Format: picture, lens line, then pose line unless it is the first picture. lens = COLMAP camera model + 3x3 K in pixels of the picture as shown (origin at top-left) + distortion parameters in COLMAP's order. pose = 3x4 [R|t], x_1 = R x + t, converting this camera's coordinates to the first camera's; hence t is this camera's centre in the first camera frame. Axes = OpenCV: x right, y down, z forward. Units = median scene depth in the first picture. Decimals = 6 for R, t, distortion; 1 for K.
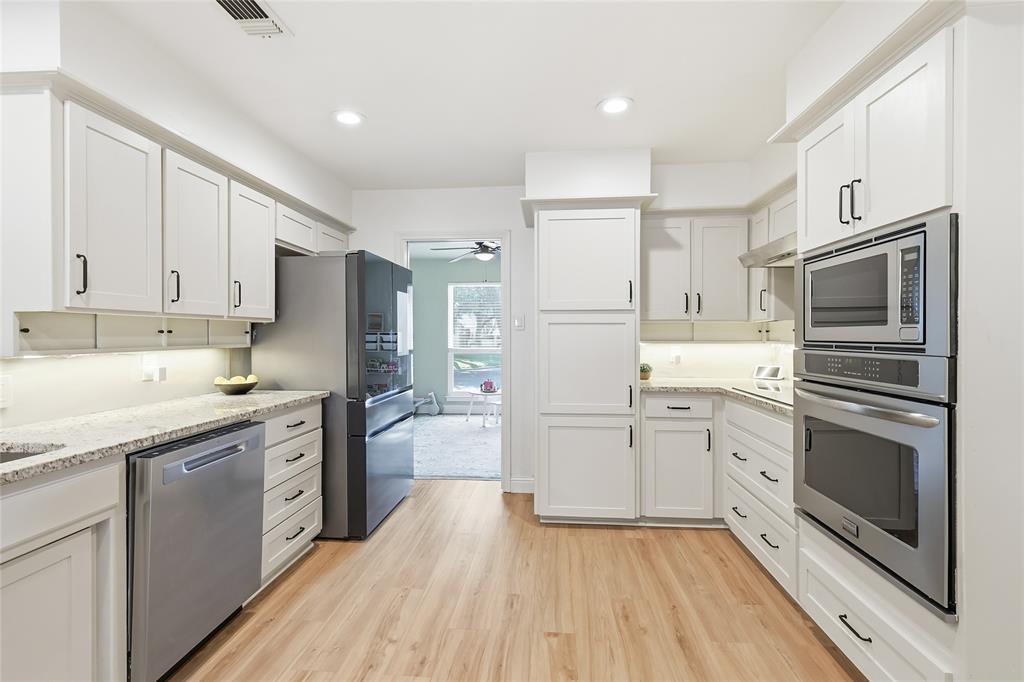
lens RADIAL K [[459.1, 0, 513.5], [0, 459.1, 339.8], [0, 0, 1]] dist [0.000218, -0.000428]
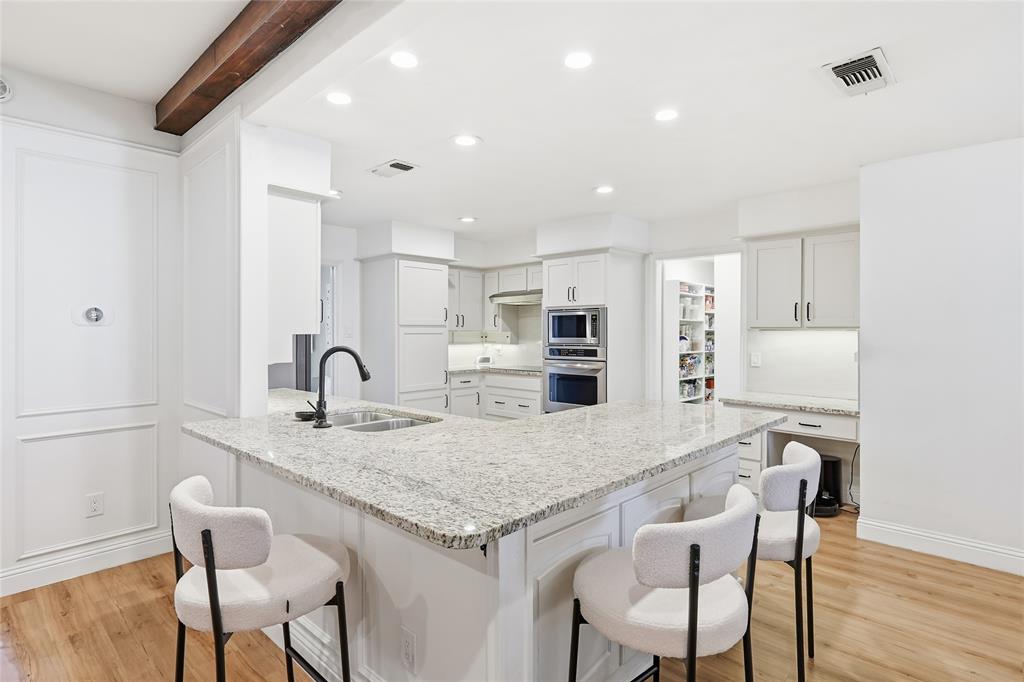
lens RADIAL K [[525.9, 0, 511.5], [0, 525.9, 335.9], [0, 0, 1]] dist [0.001096, -0.000067]
pose [[0.629937, -0.004993, 0.776630, -1.726840], [0.009209, 0.999957, -0.001041, -0.036064], [-0.776592, 0.007808, 0.629956, -0.640944]]
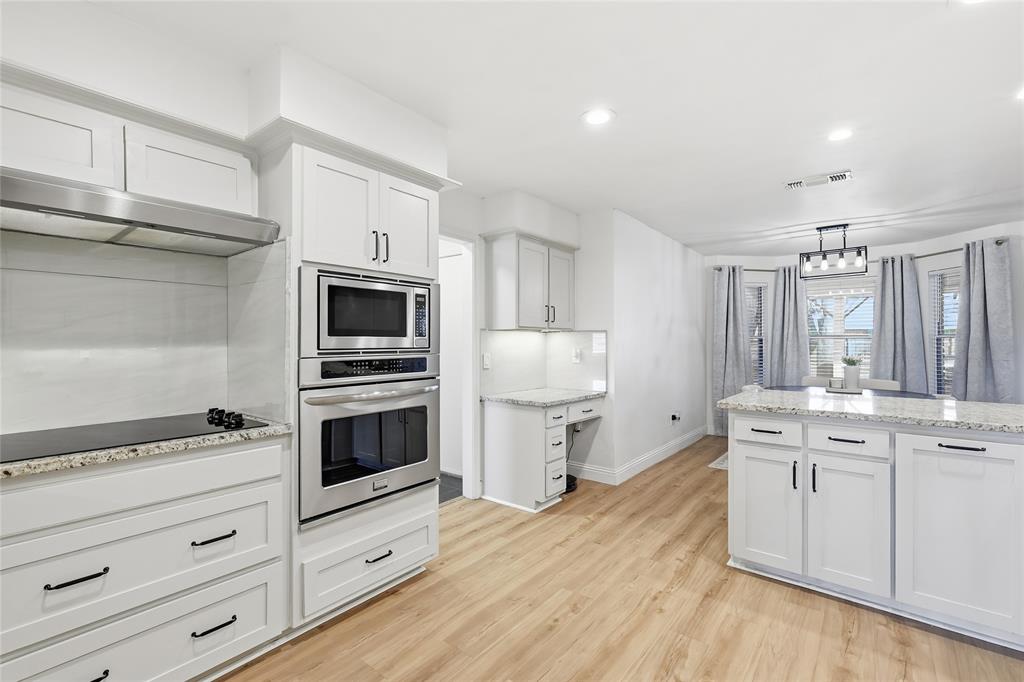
lens RADIAL K [[459.1, 0, 512.6], [0, 459.1, 338.6], [0, 0, 1]] dist [0.000218, -0.000428]
pose [[-0.838665, 0.004263, 0.544631, -0.292980], [0.008439, 0.999951, 0.005169, -0.024377], [-0.544582, 0.008931, -0.838660, 1.659055]]
